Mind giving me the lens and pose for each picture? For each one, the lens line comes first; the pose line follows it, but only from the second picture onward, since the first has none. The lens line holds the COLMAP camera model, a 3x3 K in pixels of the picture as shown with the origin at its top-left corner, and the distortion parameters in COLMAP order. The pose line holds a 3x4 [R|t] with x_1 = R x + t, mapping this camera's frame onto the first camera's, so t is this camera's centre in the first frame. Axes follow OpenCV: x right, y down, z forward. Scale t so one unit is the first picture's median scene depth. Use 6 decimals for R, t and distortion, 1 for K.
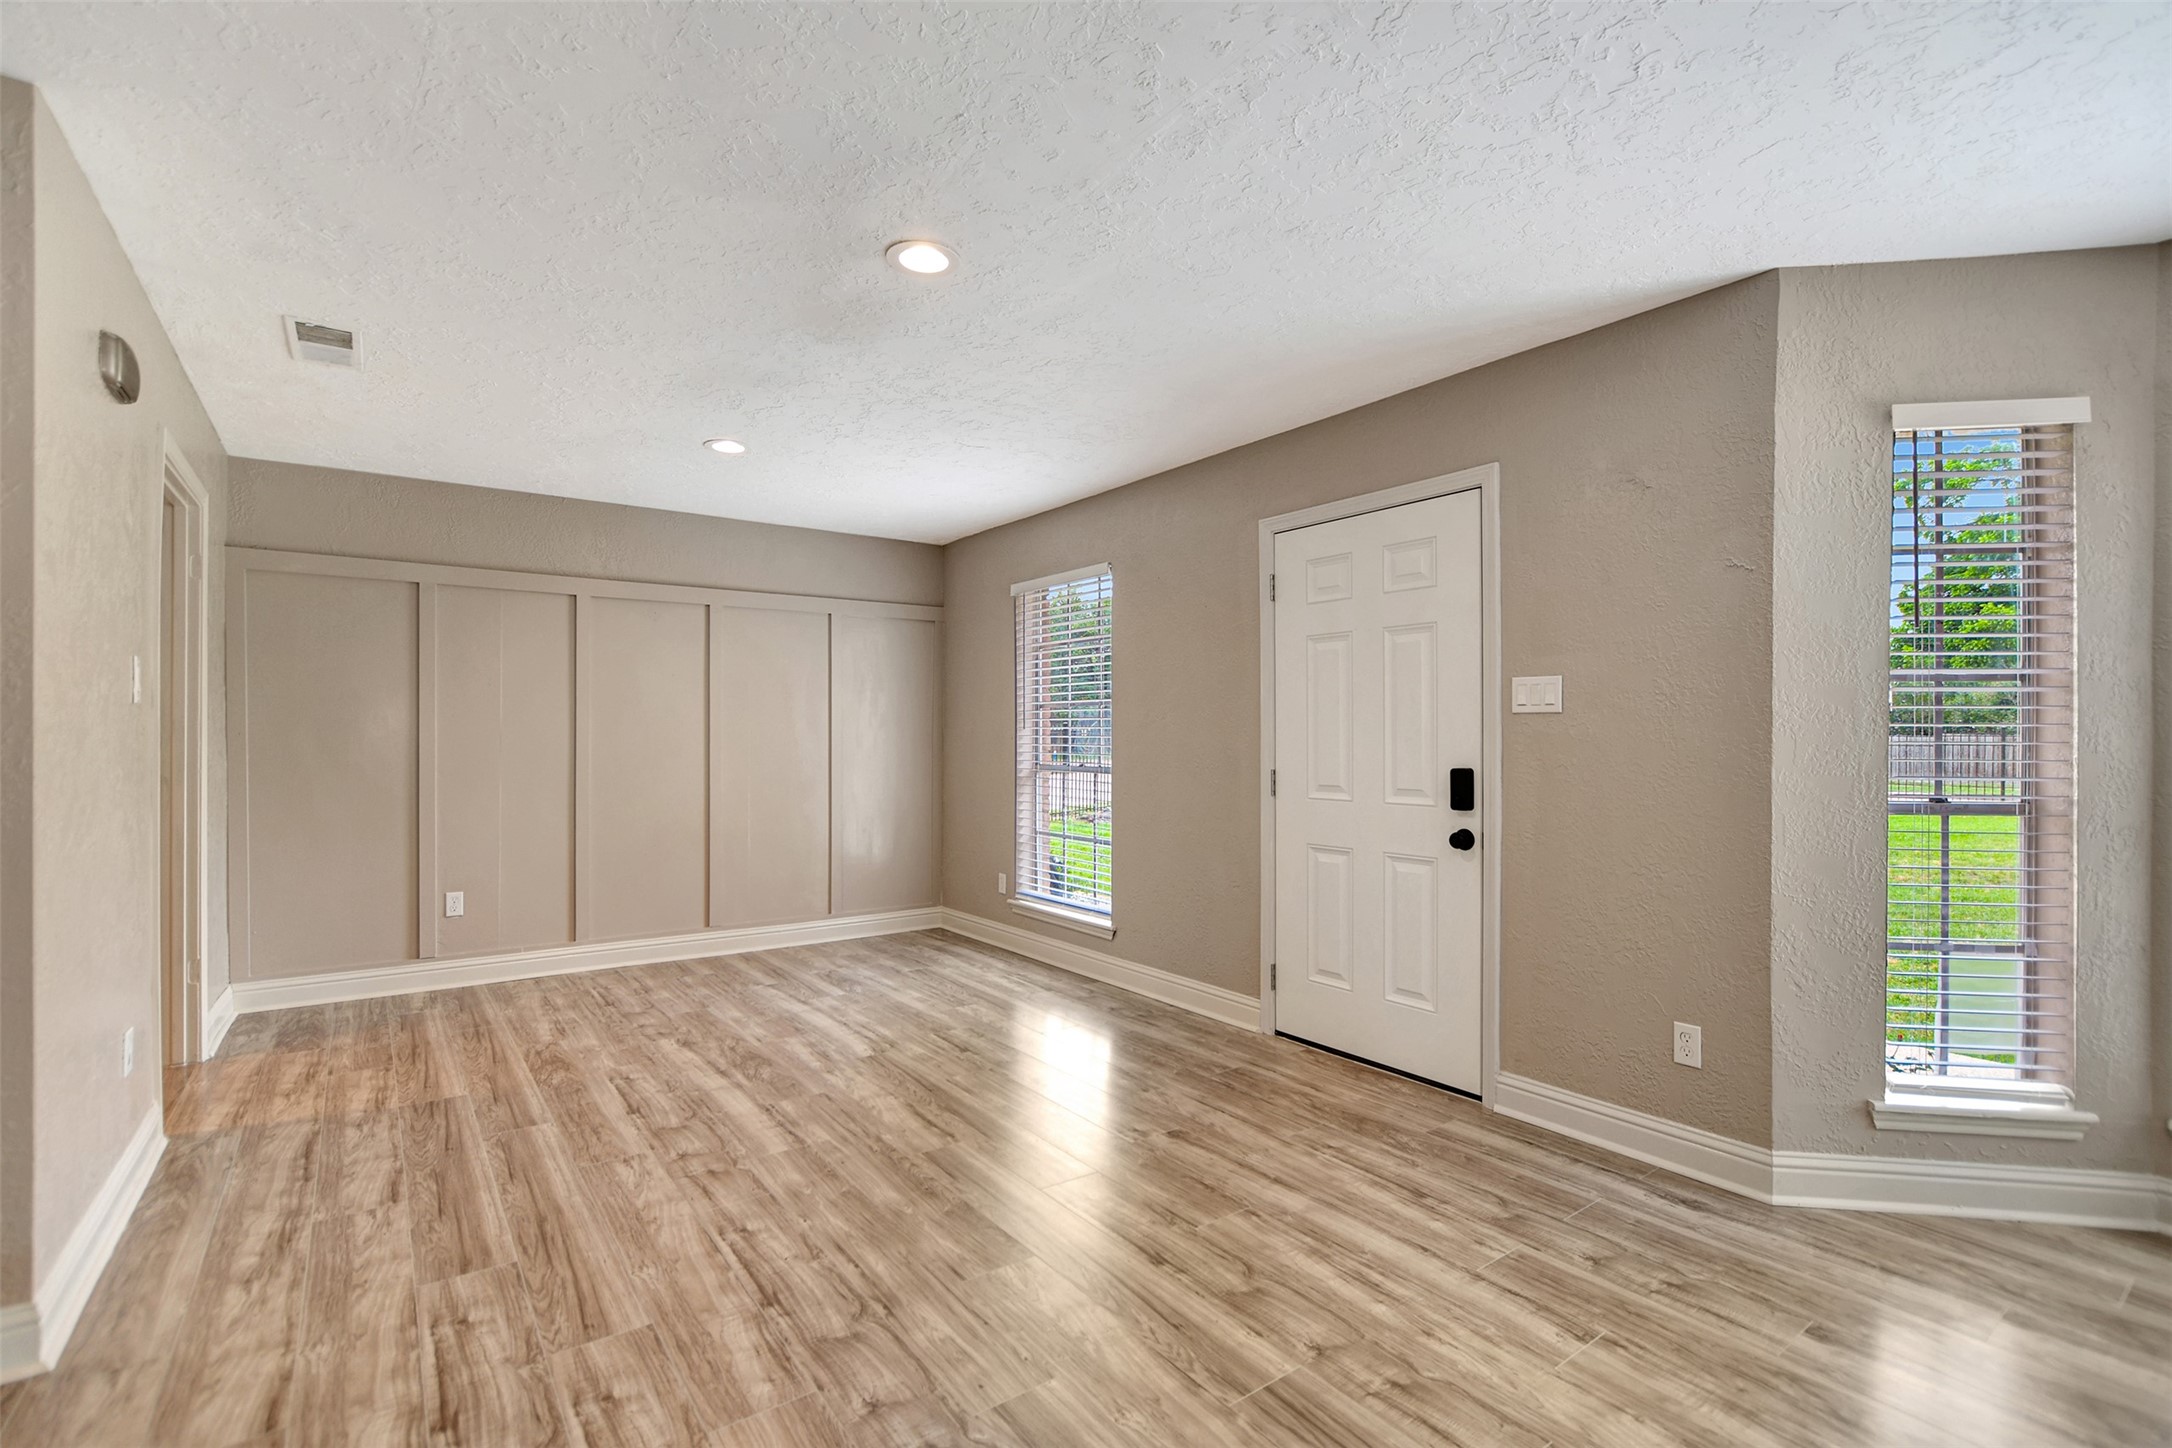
lens RADIAL K [[975.3, 0, 1080.2], [0, 975.3, 733.4], [0, 0, 1]] dist [-0.006990, -0.000050]
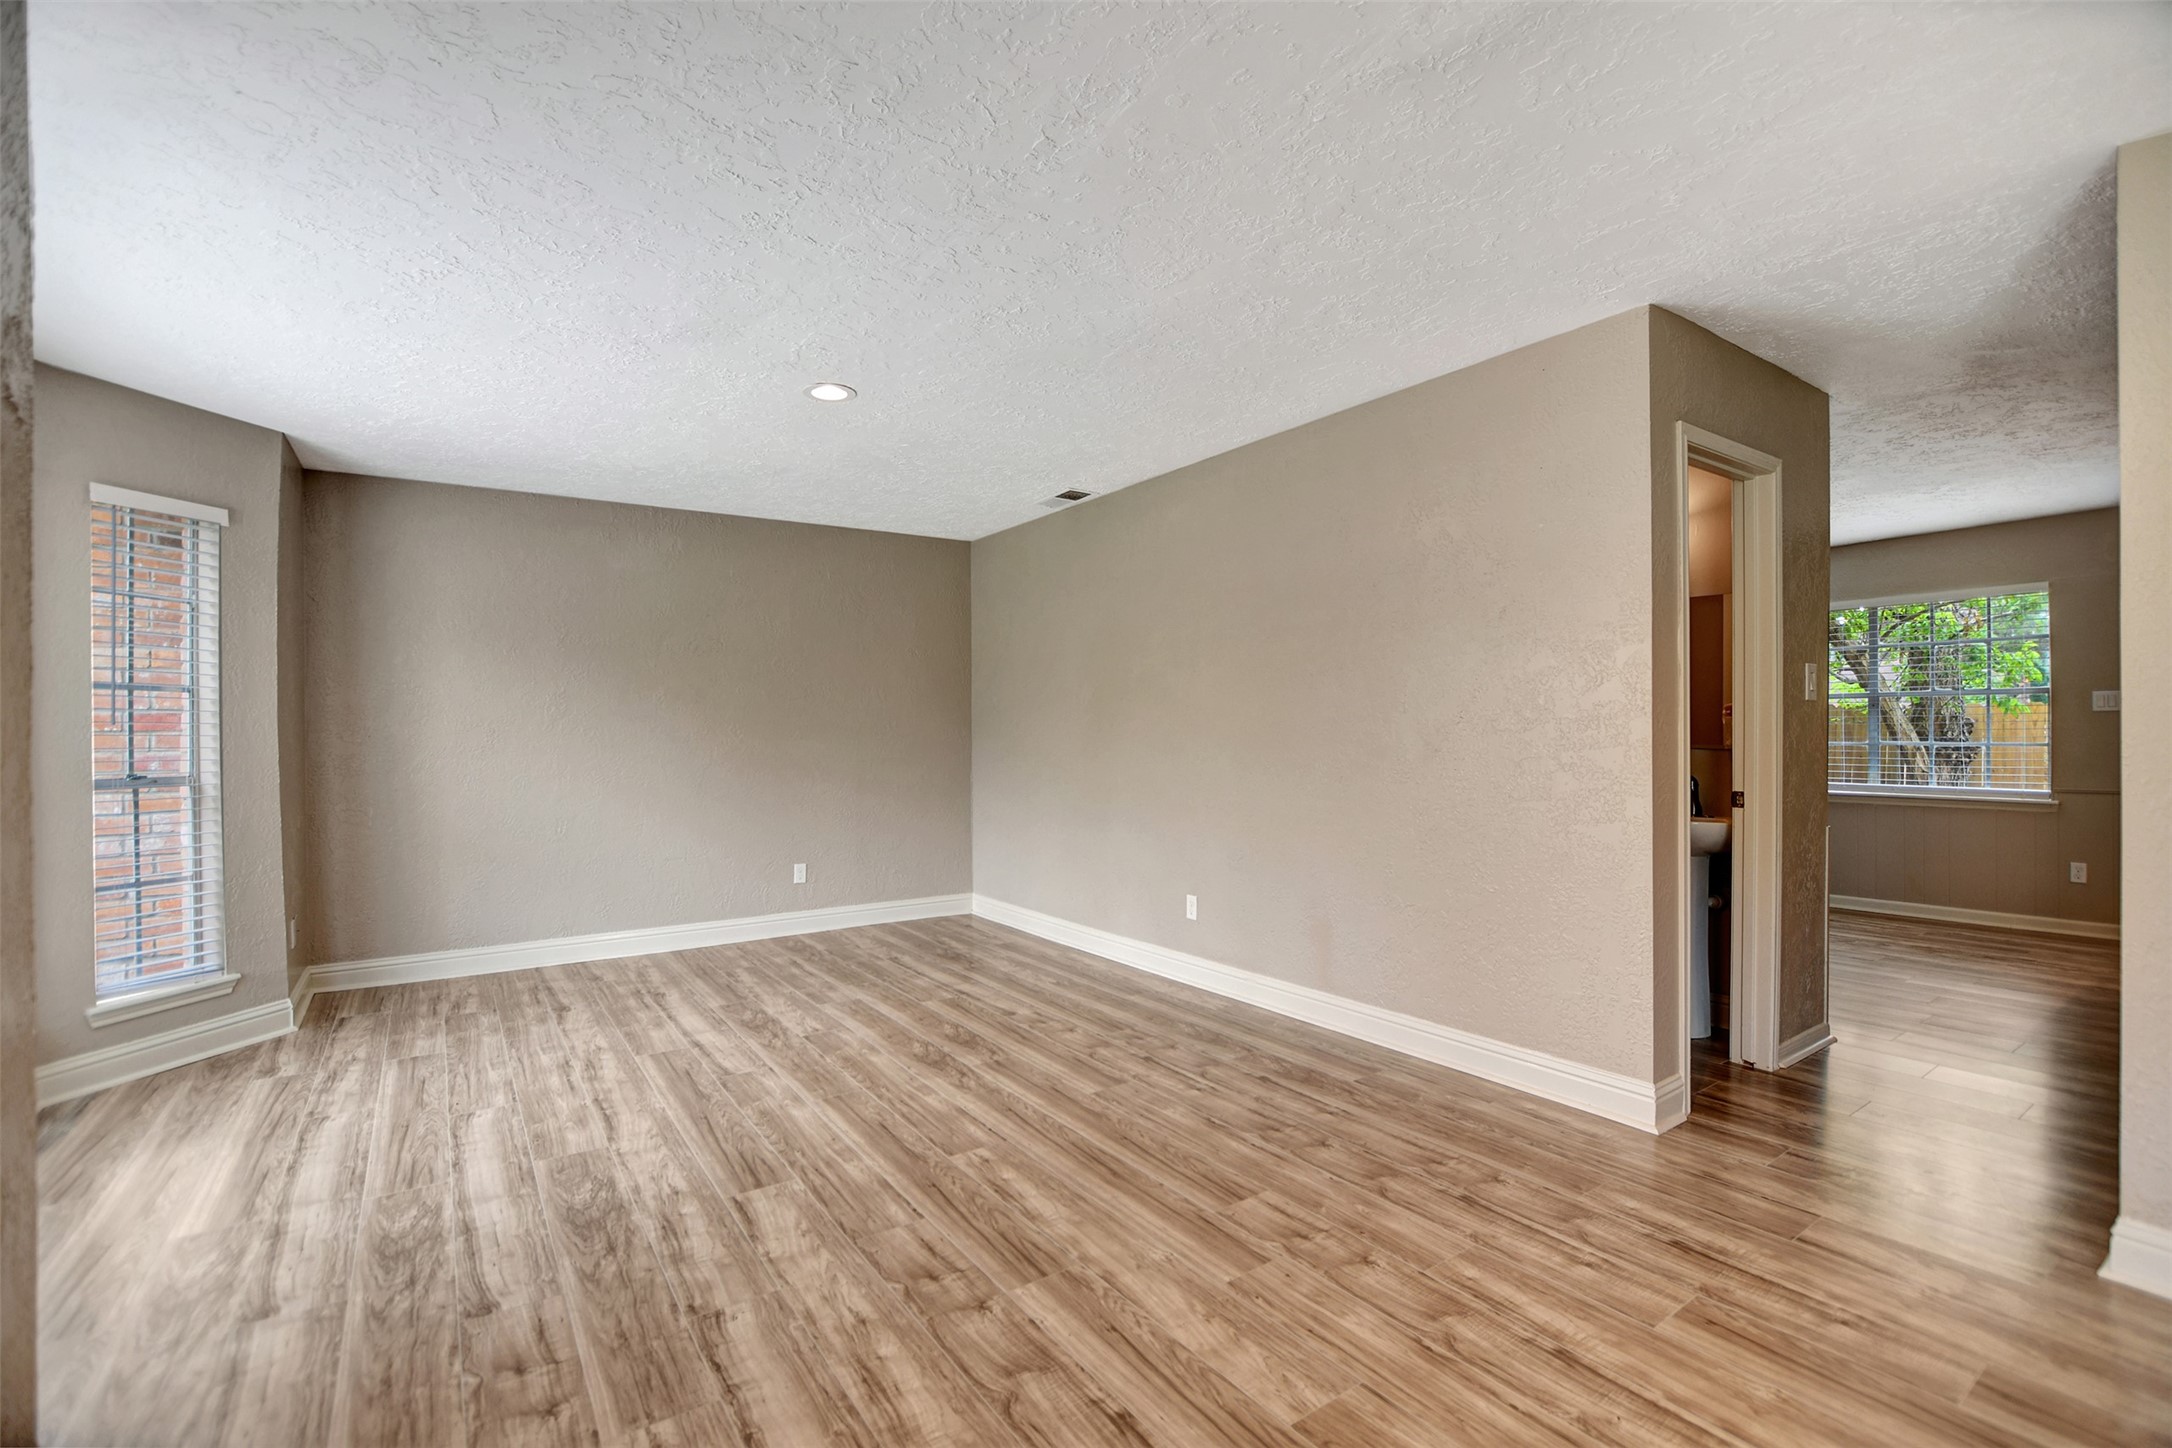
lens RADIAL K [[960.4, 0, 1082.6], [0, 960.4, 742.7], [0, 0, 1]] dist [-0.030715, 0.003077]
pose [[-0.999468, 0.001852, 0.032559, 0.074779], [0.002153, 0.999955, 0.009226, 0.009595], [-0.032541, 0.009292, -0.999427, 1.490526]]
